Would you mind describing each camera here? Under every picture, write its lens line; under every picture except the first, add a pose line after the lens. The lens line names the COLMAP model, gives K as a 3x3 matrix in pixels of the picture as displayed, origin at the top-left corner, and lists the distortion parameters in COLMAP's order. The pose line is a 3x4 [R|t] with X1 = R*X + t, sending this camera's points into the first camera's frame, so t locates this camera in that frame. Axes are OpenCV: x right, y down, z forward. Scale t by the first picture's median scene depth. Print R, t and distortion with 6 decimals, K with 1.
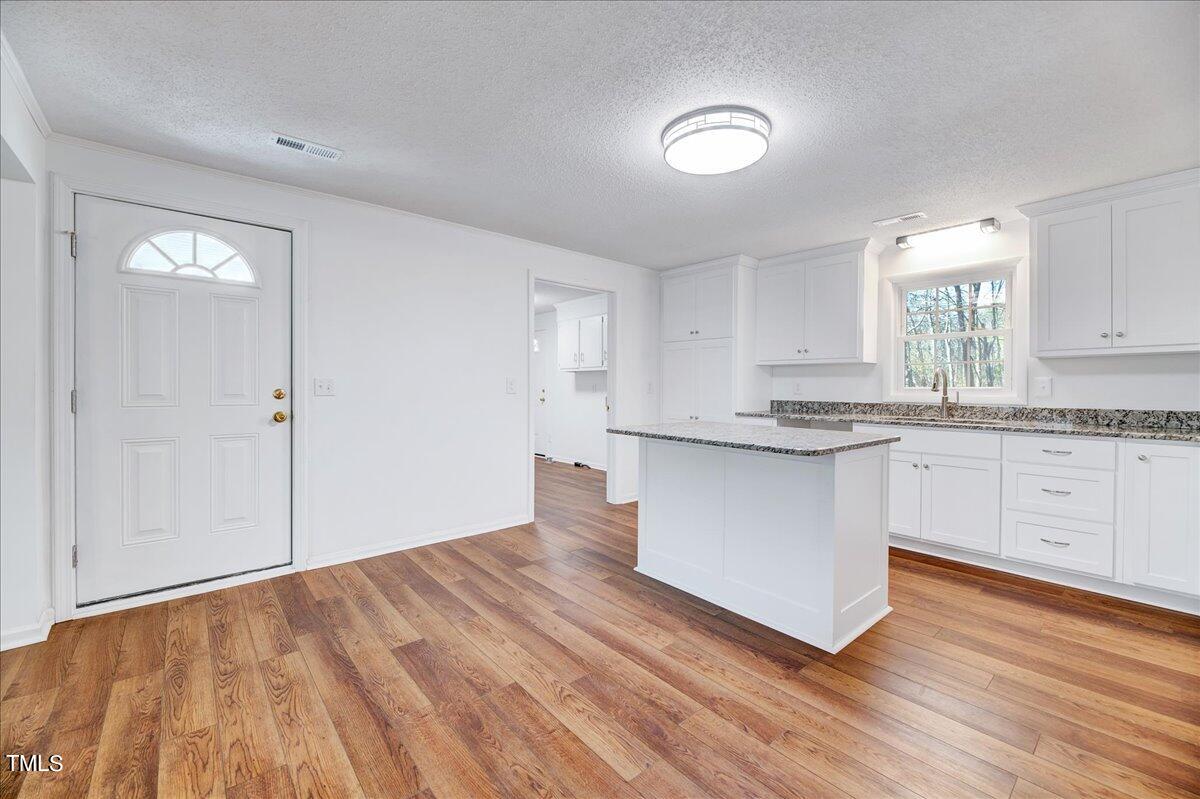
lens RADIAL K [[486.7, 0, 597.7], [0, 486.7, 391.7], [0, 0, 1]] dist [0.000414, -0.003328]
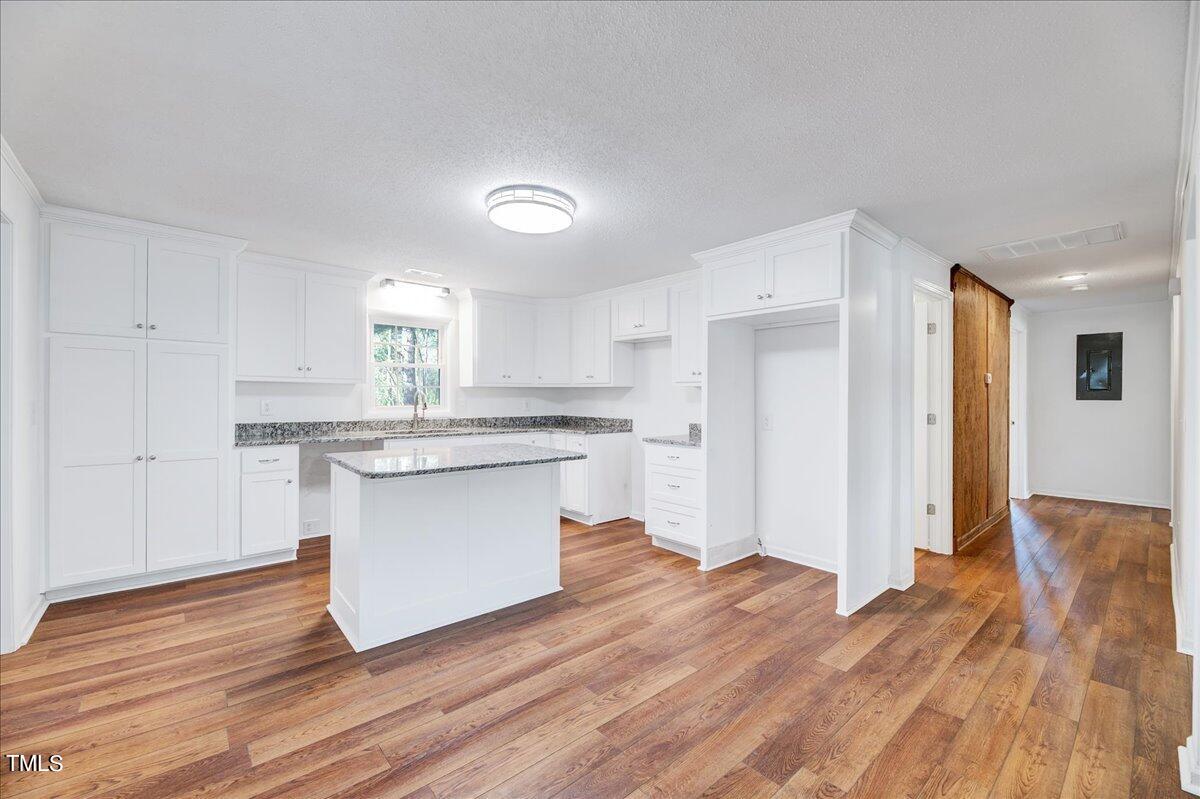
lens RADIAL K [[486.7, 0, 595.9], [0, 486.7, 400.1], [0, 0, 1]] dist [0.000414, -0.003328]
pose [[-0.004342, -0.011199, 0.999928, -0.652284], [0.004933, 0.999925, 0.011221, -0.040802], [-0.999978, 0.004981, -0.004286, 0.577251]]
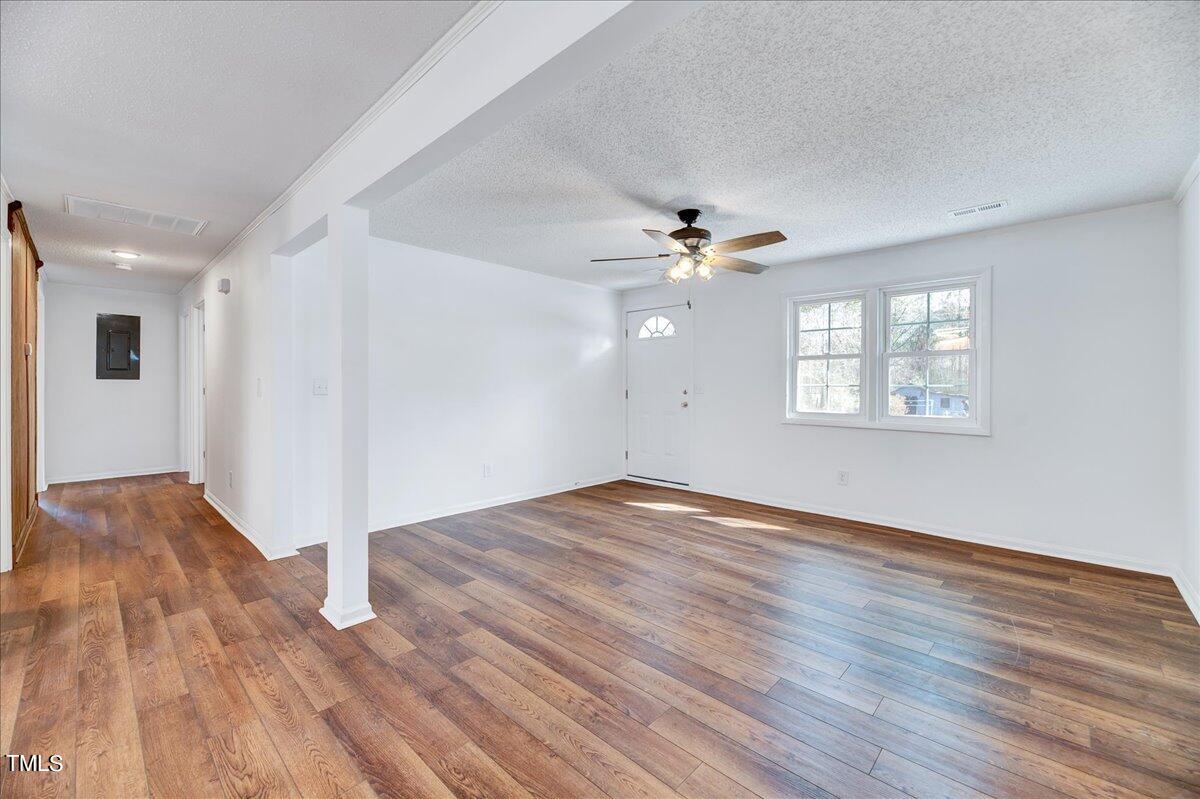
lens RADIAL K [[486.7, 0, 597.0], [0, 486.7, 384.4], [0, 0, 1]] dist [0.000414, -0.003328]
pose [[-0.994877, -0.009177, -0.100676, -0.486665], [-0.009325, 0.999956, 0.001005, -0.010154], [0.100662, 0.001939, -0.994919, 0.737737]]
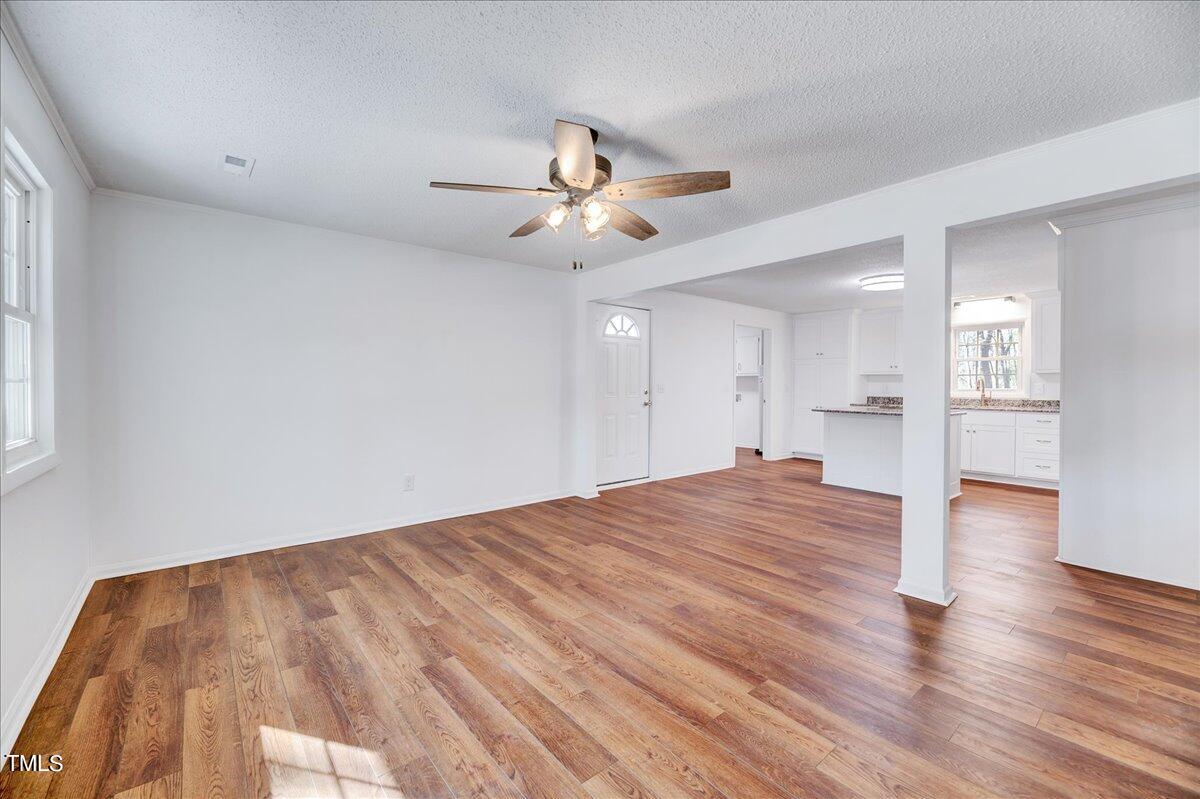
lens RADIAL K [[486.7, 0, 597.1], [0, 486.7, 386.9], [0, 0, 1]] dist [0.000414, -0.003328]
pose [[0.999912, -0.001021, -0.013226, -0.728600], [0.000881, 0.999944, -0.010592, 0.001983], [0.013236, 0.010579, 0.999856, -0.859061]]
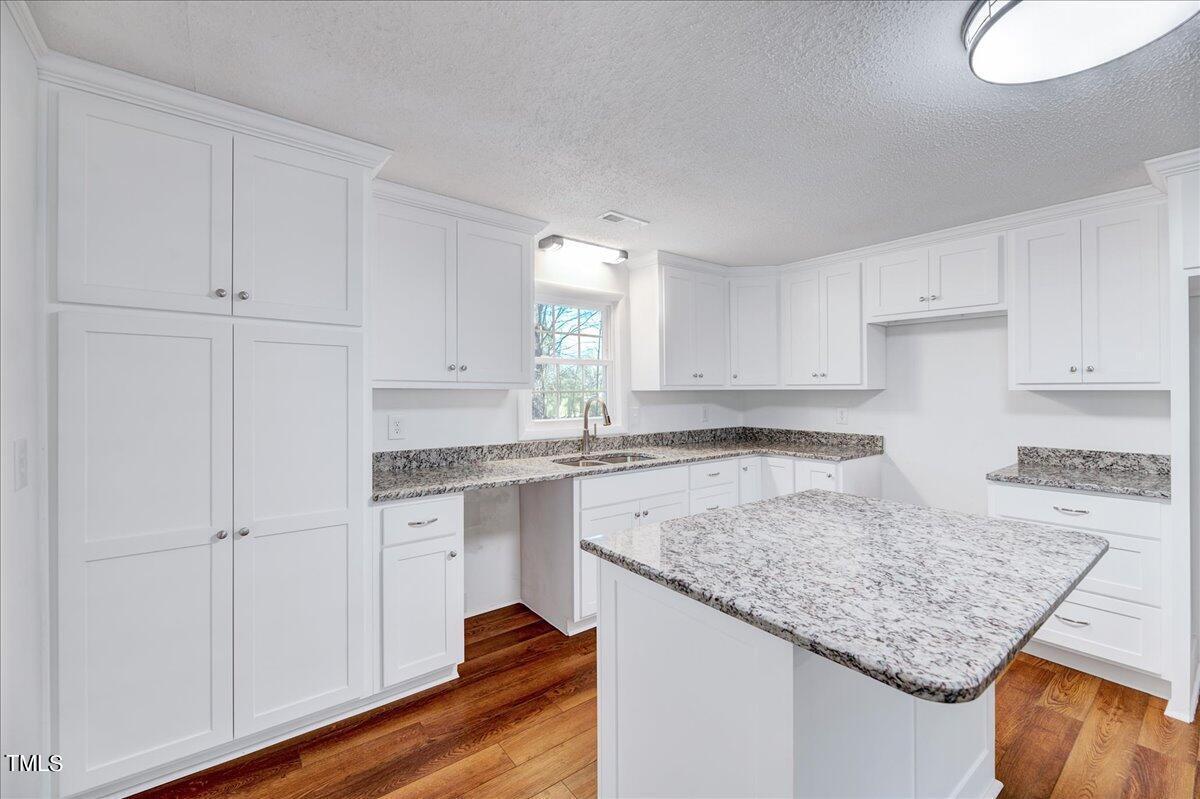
lens RADIAL K [[486.7, 0, 601.5], [0, 486.7, 391.9], [0, 0, 1]] dist [0.000414, -0.003328]
pose [[0.047522, -0.002778, 0.998866, -0.208209], [0.012391, 0.999921, 0.002192, -0.068634], [-0.998793, 0.012272, 0.047553, 1.024649]]
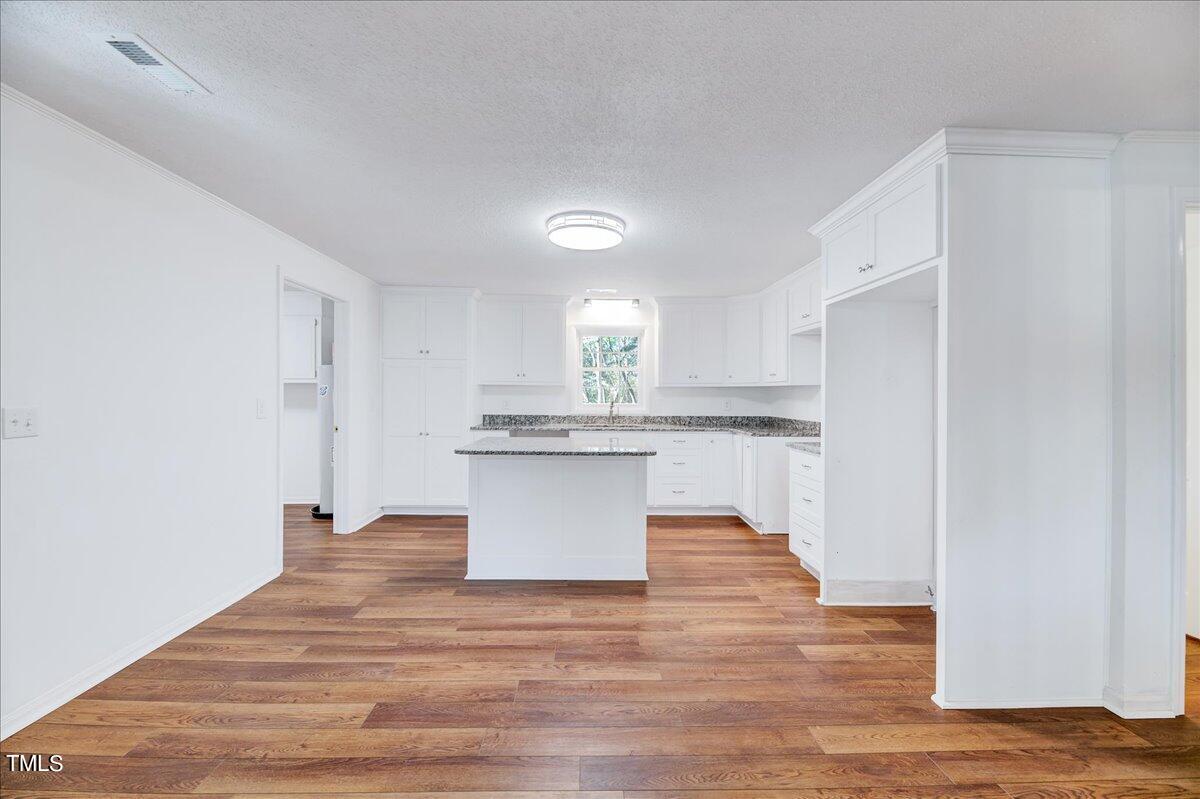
lens RADIAL K [[486.7, 0, 598.9], [0, 486.7, 395.2], [0, 0, 1]] dist [0.000414, -0.003328]
pose [[0.631332, 0.000040, 0.775513, -0.533830], [0.004179, 0.999985, -0.003454, -0.034104], [-0.775502, 0.005422, 0.631322, 0.082493]]
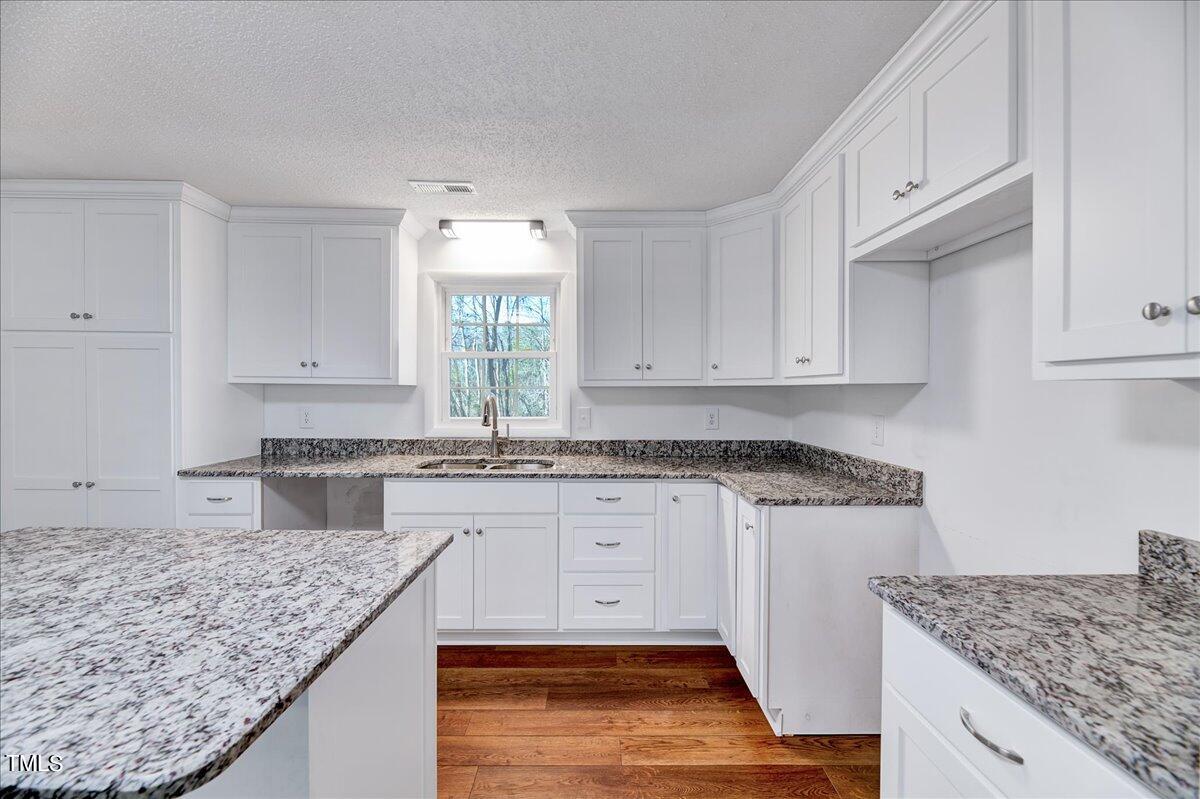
lens RADIAL K [[486.7, 0, 600.1], [0, 486.7, 398.3], [0, 0, 1]] dist [0.000414, -0.003328]
pose [[0.640381, -0.009962, 0.767993, 0.223893], [0.006147, 0.999950, 0.007846, -0.053590], [-0.768033, -0.000304, 0.640411, 0.380758]]
